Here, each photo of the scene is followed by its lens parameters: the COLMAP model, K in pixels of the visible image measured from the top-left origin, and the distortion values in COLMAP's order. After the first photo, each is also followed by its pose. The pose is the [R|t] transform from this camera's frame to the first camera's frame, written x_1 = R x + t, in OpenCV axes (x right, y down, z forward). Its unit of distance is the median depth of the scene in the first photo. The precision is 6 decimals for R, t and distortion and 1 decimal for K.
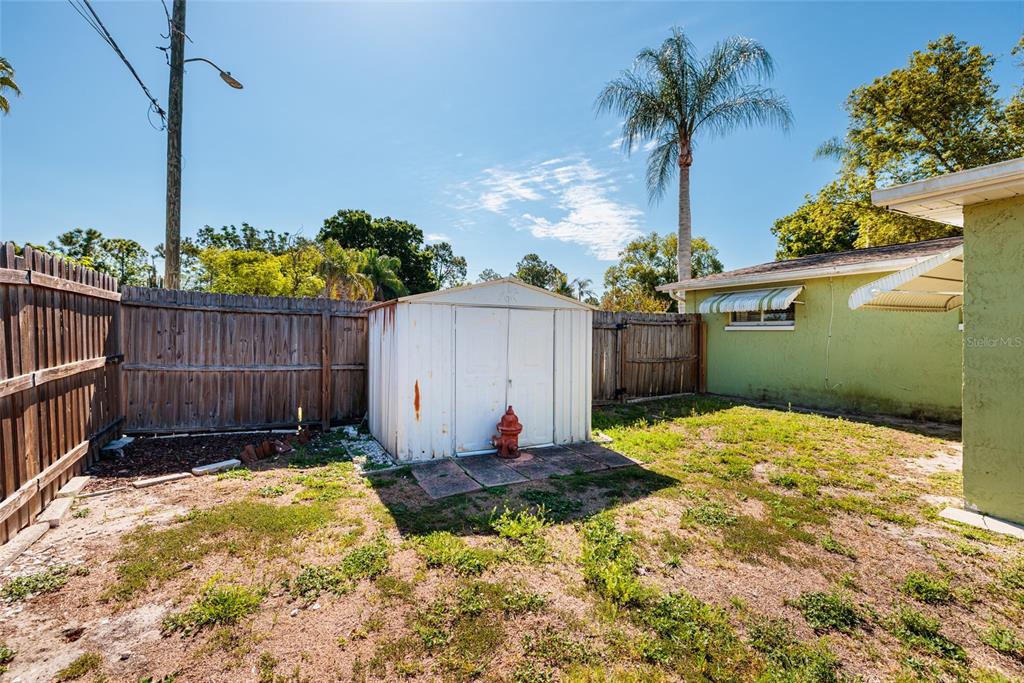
lens RADIAL K [[452.8, 0, 512.0], [0, 452.8, 341.5], [0, 0, 1]] dist [0.001220, 0.000234]
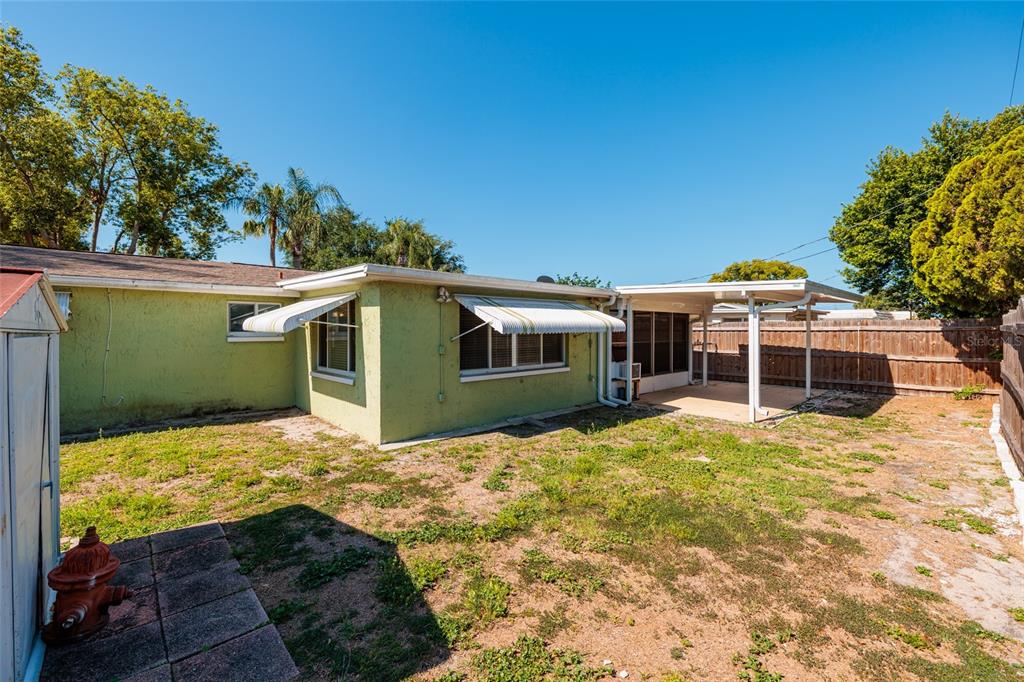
lens RADIAL K [[425.4, 0, 512.0], [0, 425.4, 341.0], [0, 0, 1]] dist [-0.001164, 0.000002]
pose [[-0.244451, -0.033434, 0.969085, -0.695169], [0.020726, 0.998997, 0.039694, -0.095383], [-0.969440, 0.029788, -0.243513, 0.770725]]
